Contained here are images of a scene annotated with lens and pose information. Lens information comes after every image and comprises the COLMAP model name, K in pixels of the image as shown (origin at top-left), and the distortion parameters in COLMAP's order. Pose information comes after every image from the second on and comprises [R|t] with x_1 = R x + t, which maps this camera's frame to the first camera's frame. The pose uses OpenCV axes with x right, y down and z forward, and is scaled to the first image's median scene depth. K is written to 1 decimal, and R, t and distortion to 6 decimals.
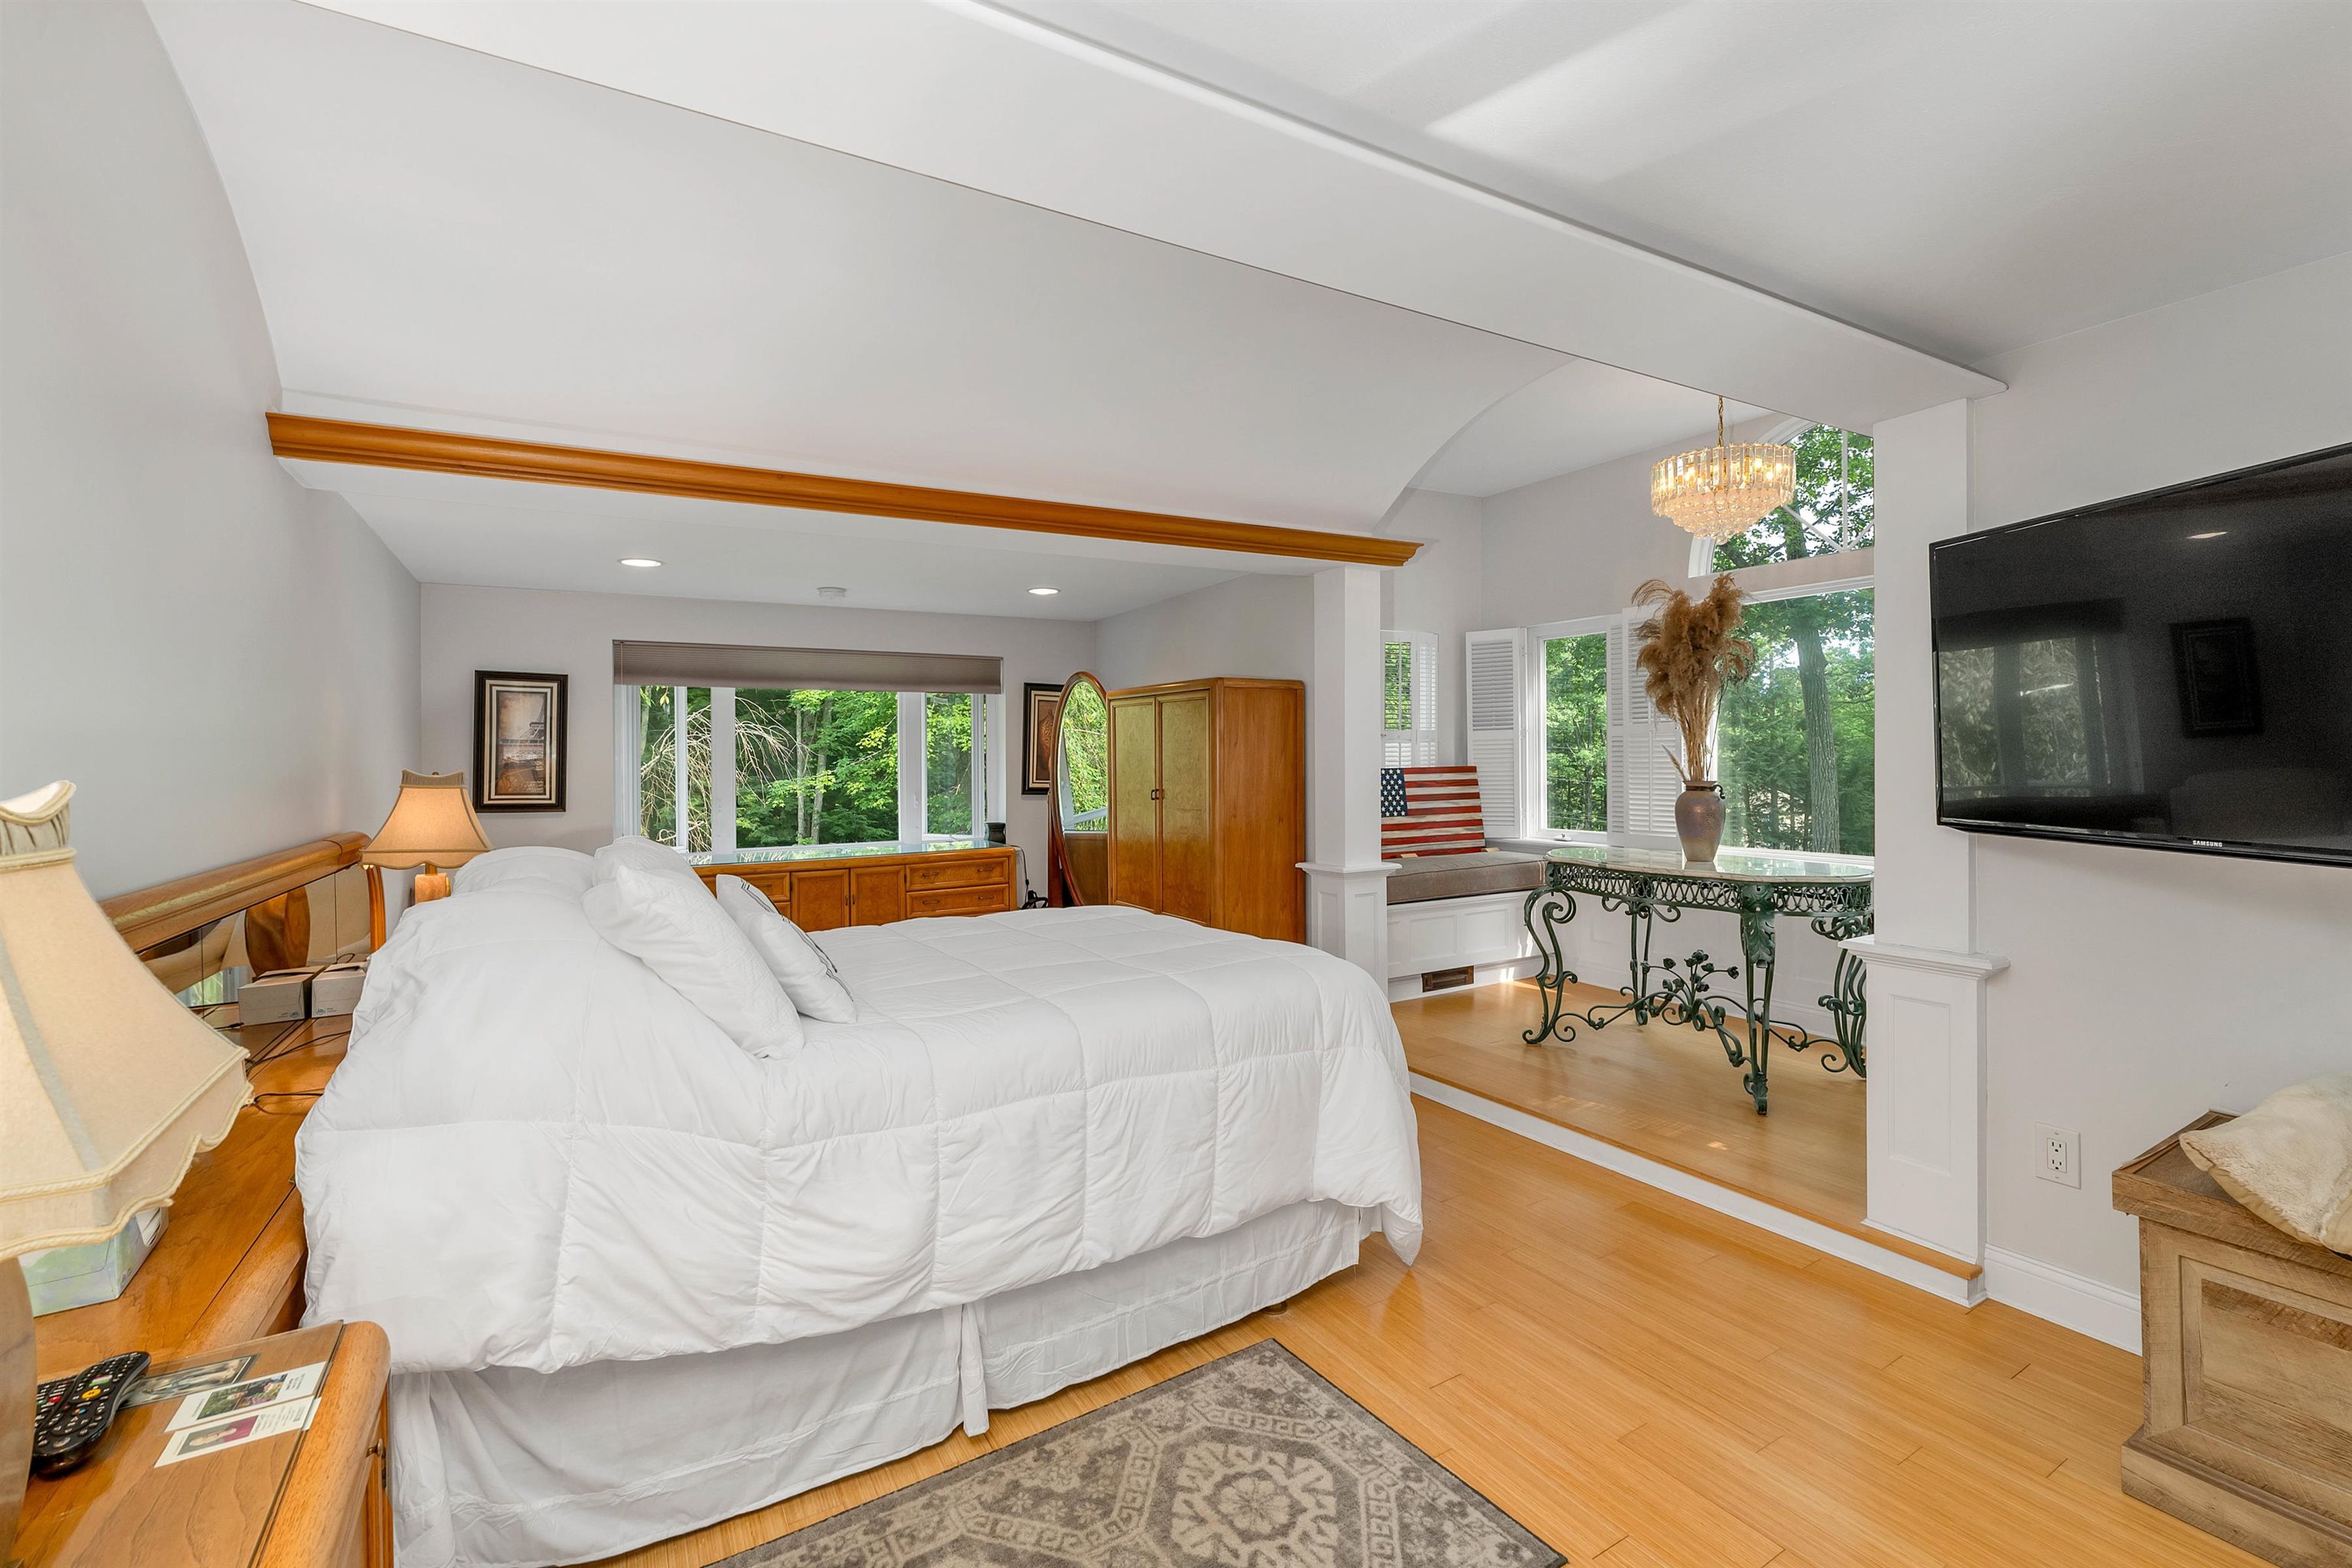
lens RADIAL K [[998.4, 0, 1182.8], [0, 998.4, 747.0], [0, 0, 1]] dist [-0.000604, 0.000309]
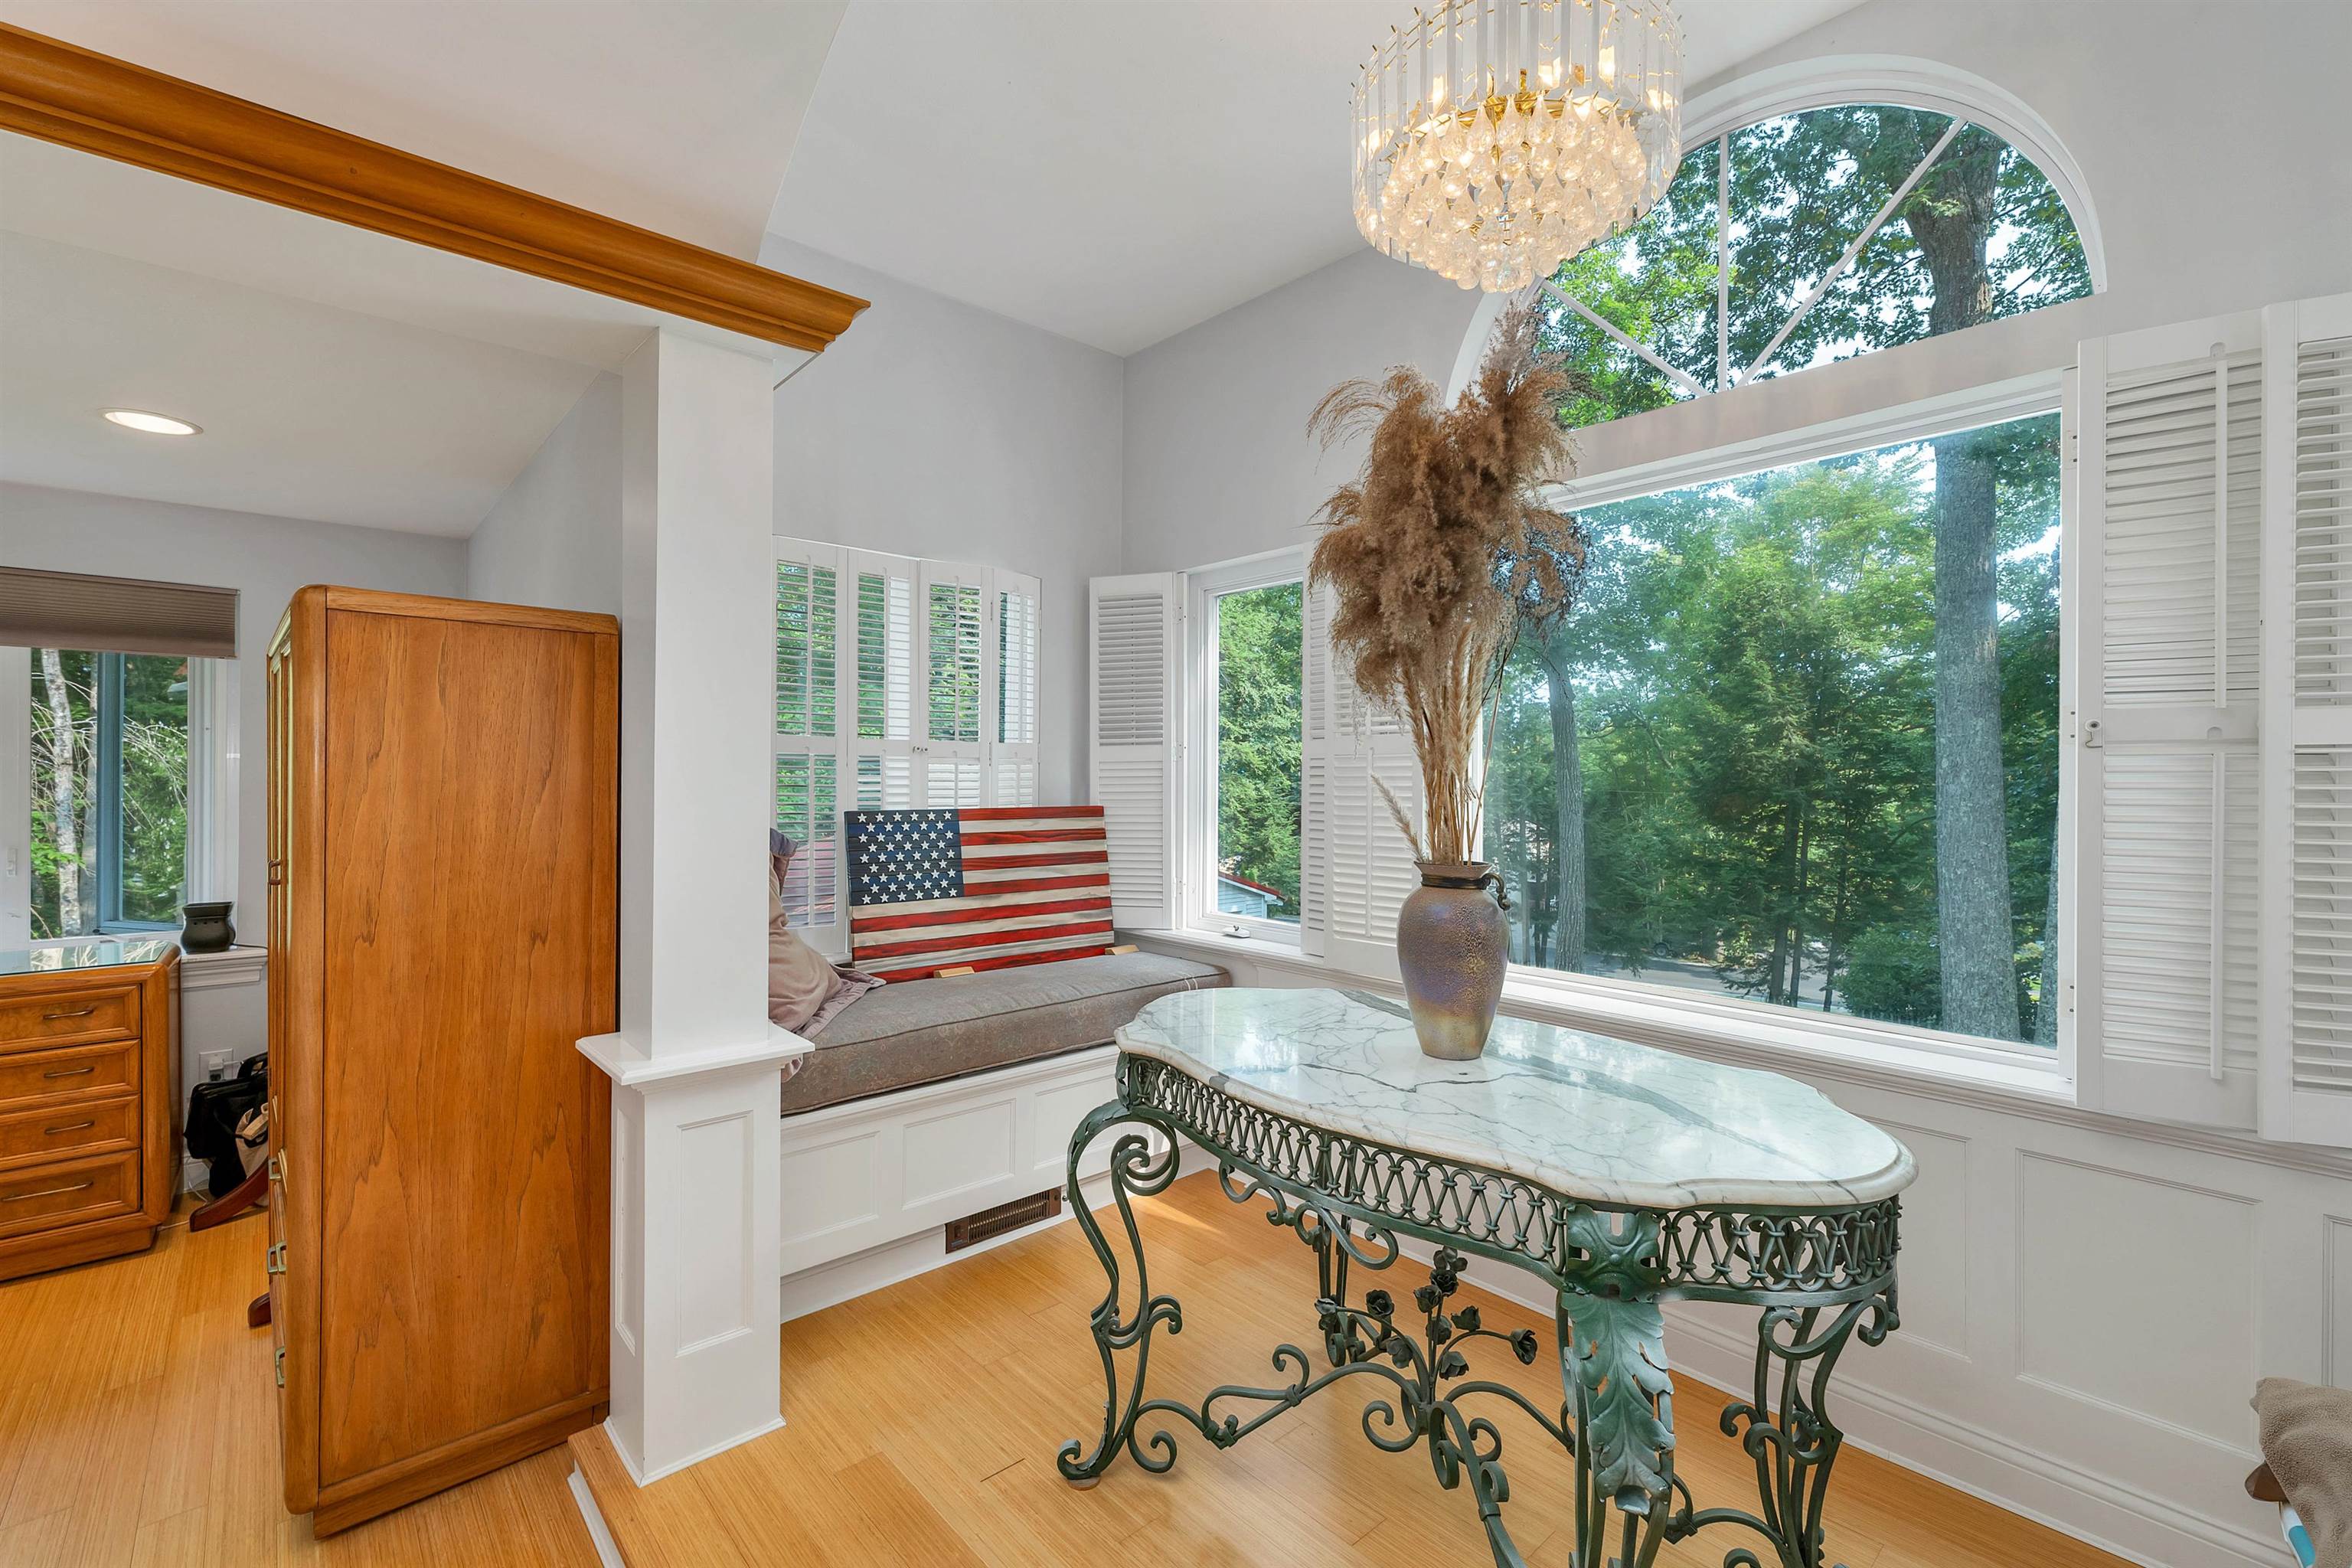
lens RADIAL K [[998.4, 0, 1182.8], [0, 998.4, 747.0], [0, 0, 1]] dist [-0.000604, 0.000309]
pose [[0.977889, 0.022799, 0.207877, 0.278674], [-0.017866, 0.999513, -0.025573, -0.001626], [-0.208359, 0.021294, 0.977821, 0.535605]]
